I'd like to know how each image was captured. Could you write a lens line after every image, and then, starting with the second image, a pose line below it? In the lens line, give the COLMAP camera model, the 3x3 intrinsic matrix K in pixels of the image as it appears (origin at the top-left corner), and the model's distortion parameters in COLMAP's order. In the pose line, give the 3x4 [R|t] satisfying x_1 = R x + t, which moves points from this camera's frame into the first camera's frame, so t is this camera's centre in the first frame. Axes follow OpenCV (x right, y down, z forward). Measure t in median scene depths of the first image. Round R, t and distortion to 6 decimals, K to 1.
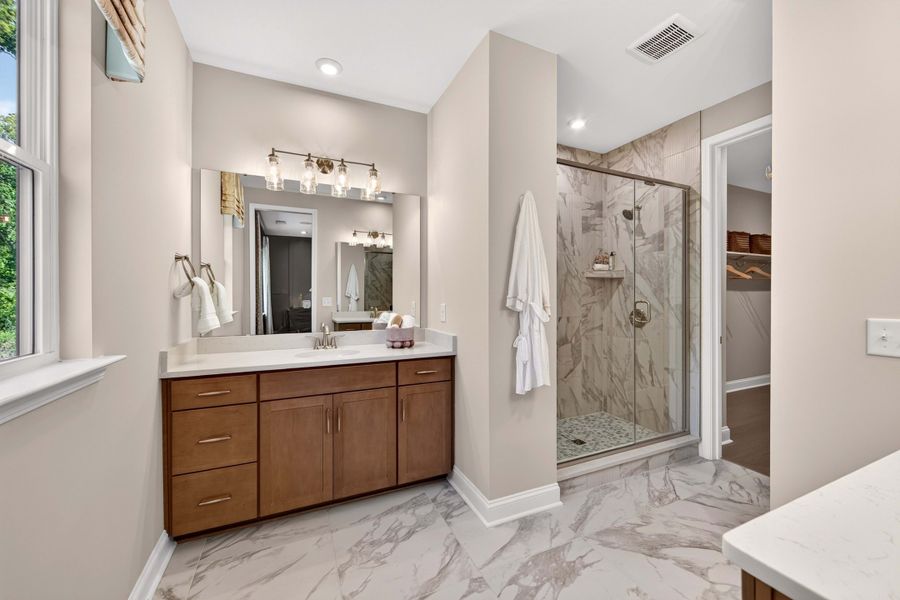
lens RADIAL K [[354.3, 0, 452.0], [0, 354.3, 295.6], [0, 0, 1]] dist [0.002336, -0.002161]
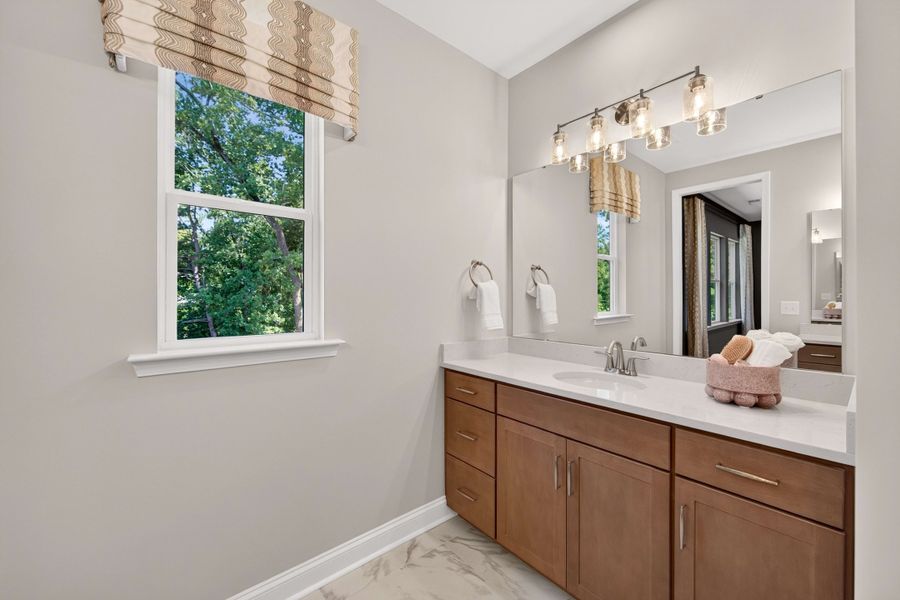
lens RADIAL K [[354.3, 0, 449.5], [0, 354.3, 296.6], [0, 0, 1]] dist [0.002336, -0.002161]
pose [[0.265803, 0.001679, -0.964026, 0.262025], [-0.004903, 0.999988, 0.000390, -0.001509], [0.964015, 0.004623, 0.265808, 0.554742]]
